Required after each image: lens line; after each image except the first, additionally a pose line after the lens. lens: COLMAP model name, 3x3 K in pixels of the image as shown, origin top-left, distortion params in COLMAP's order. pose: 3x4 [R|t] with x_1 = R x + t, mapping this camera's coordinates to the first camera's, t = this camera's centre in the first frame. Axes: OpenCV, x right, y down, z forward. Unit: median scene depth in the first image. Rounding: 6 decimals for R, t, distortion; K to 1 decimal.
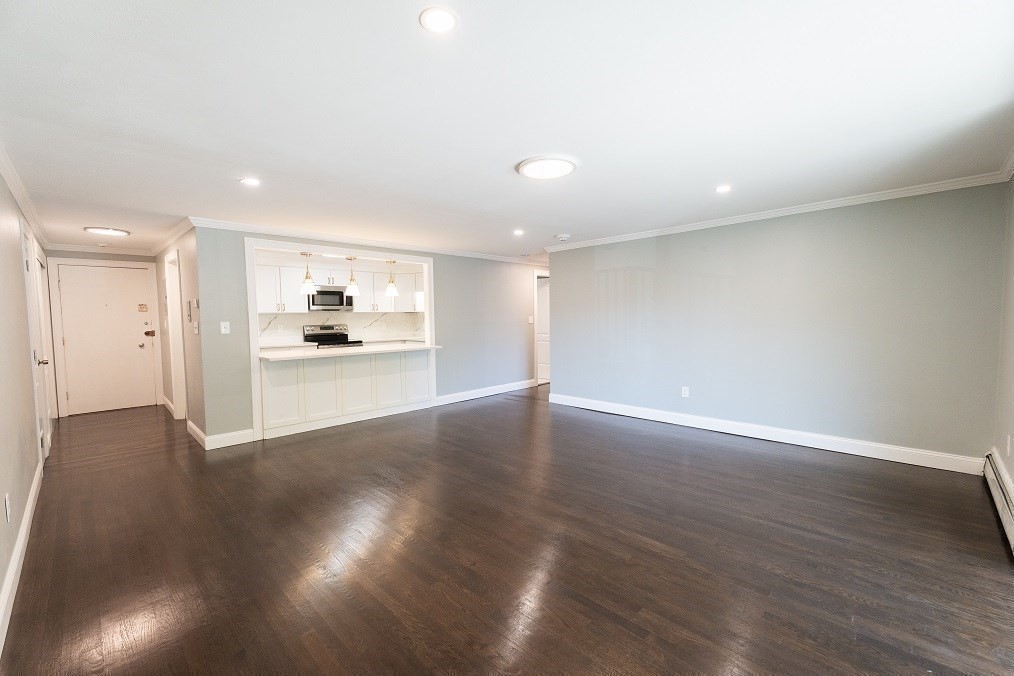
lens RADIAL K [[422.5, 0, 507.0], [0, 422.5, 338.0], [0, 0, 1]] dist [-0.000997, -0.000286]
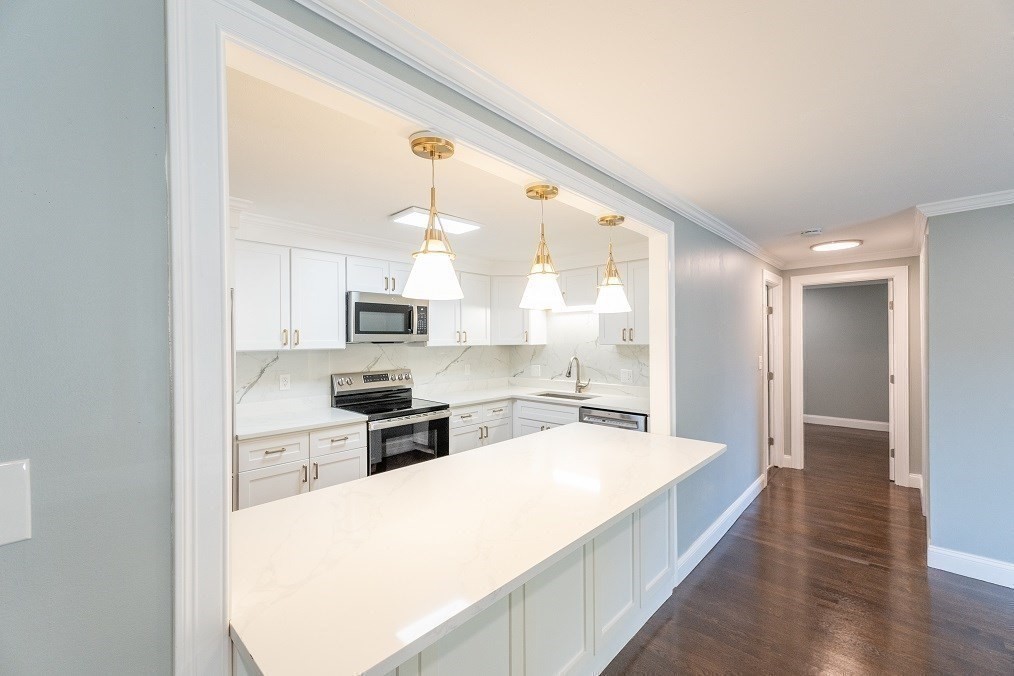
lens RADIAL K [[422.5, 0, 507.0], [0, 422.5, 338.0], [0, 0, 1]] dist [-0.000997, -0.000286]
pose [[0.999319, 0.006589, 0.036308, -0.314984], [-0.004469, 0.998297, -0.058171, -0.046126], [-0.036630, 0.057969, 0.997646, 0.535168]]
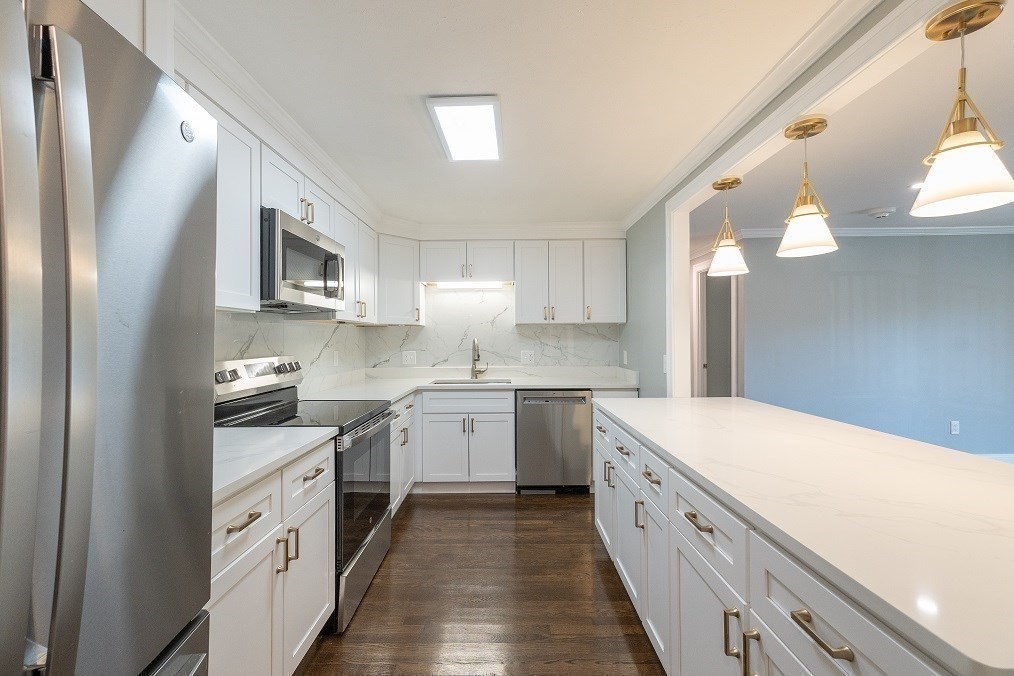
lens RADIAL K [[422.5, 0, 507.0], [0, 422.5, 338.0], [0, 0, 1]] dist [-0.000997, -0.000286]
pose [[0.704767, 0.010126, 0.709367, -0.560348], [0.035125, 0.998174, -0.049146, -0.026746], [-0.708569, 0.059553, 0.703124, 0.734496]]
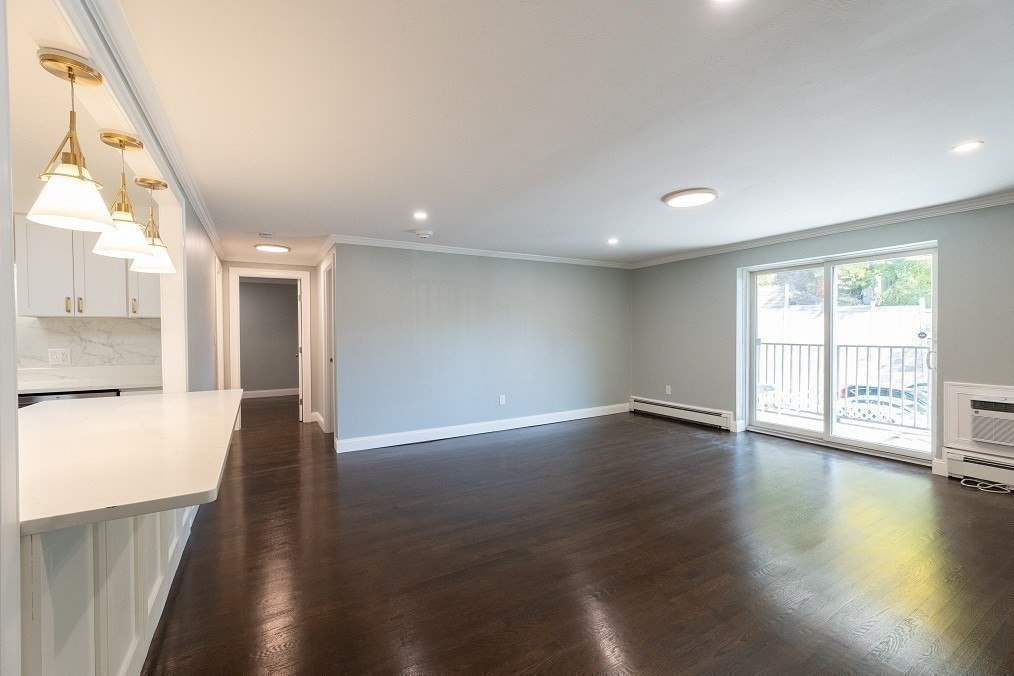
lens RADIAL K [[422.5, 0, 507.0], [0, 422.5, 338.0], [0, 0, 1]] dist [-0.000997, -0.000286]
pose [[0.248512, 0.001546, 0.968628, -0.471477], [0.055257, 0.998348, -0.015770, -0.012749], [-0.967051, 0.057442, 0.248016, 0.499297]]
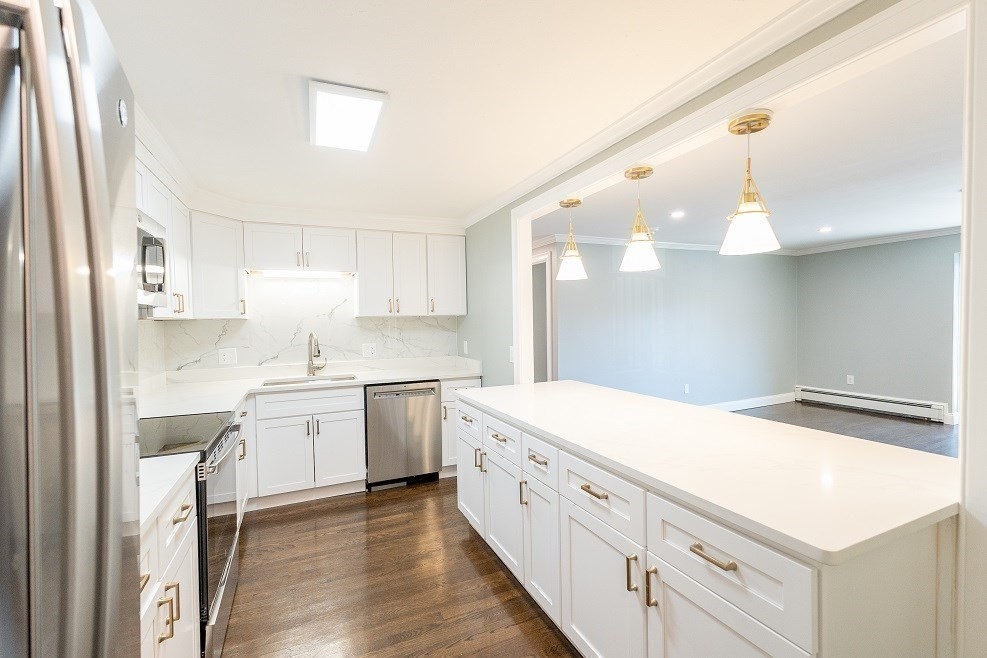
lens RADIAL K [[422.4, 0, 487.4], [0, 422.4, 329.7], [0, 0, 1]] dist [-0.000531, -0.000085]
pose [[0.358178, -0.013991, 0.933548, -0.598757], [0.063366, 0.997947, -0.009355, -0.040285], [-0.931501, 0.062506, 0.358329, 0.773390]]
